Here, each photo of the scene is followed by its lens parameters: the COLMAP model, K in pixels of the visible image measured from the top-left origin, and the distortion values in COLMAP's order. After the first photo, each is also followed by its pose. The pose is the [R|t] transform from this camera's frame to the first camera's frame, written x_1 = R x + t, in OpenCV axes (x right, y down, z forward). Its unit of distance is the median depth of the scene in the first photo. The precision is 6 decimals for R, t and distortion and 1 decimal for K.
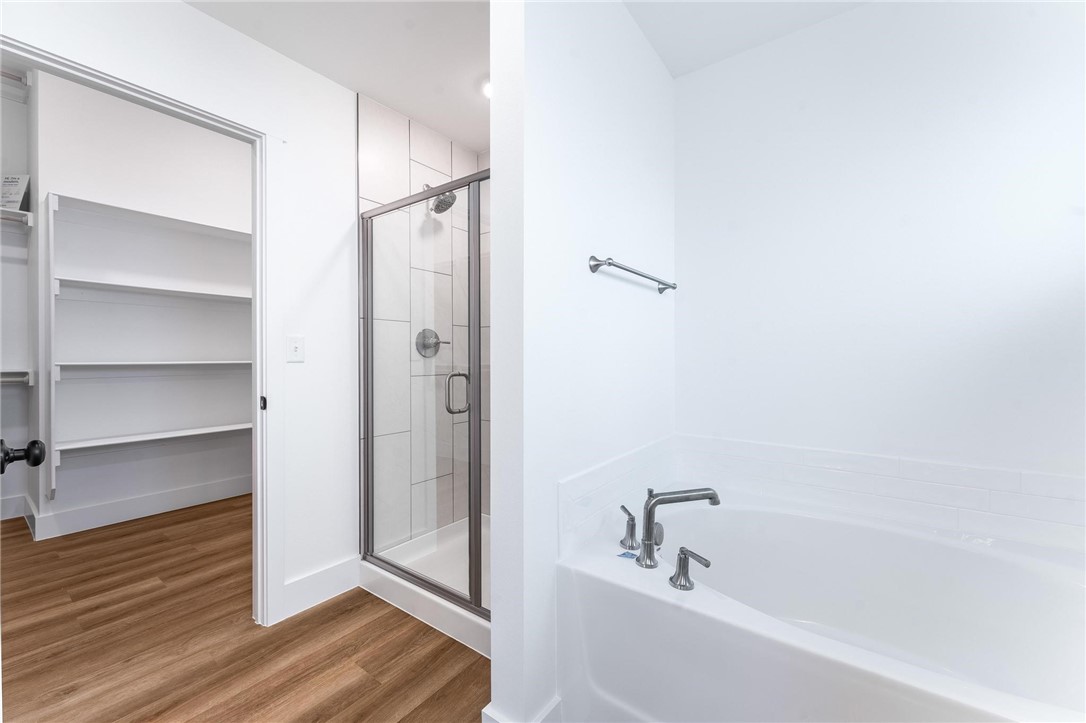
lens RADIAL K [[441.9, 0, 545.8], [0, 441.9, 358.5], [0, 0, 1]] dist [0.004034, -0.003015]
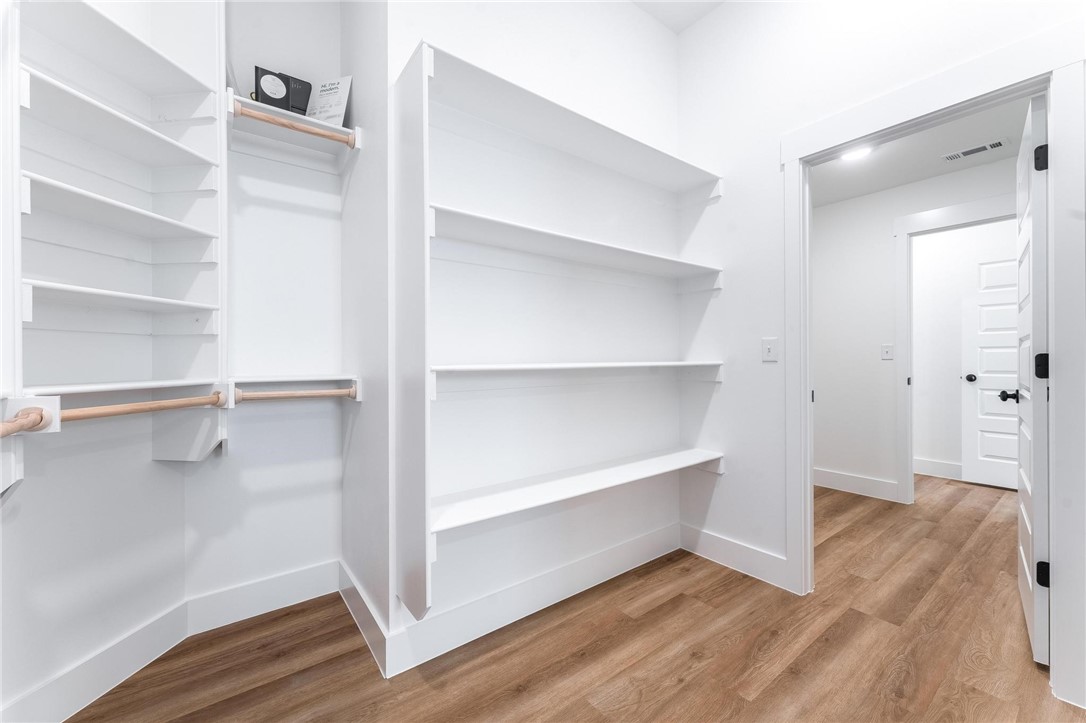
lens RADIAL K [[441.9, 0, 537.0], [0, 441.9, 362.3], [0, 0, 1]] dist [0.004034, -0.003015]
pose [[0.953833, -0.000522, -0.300338, -0.754002], [0.001182, 0.999997, 0.002017, 0.004144], [0.300336, -0.002279, 0.953831, 0.486729]]
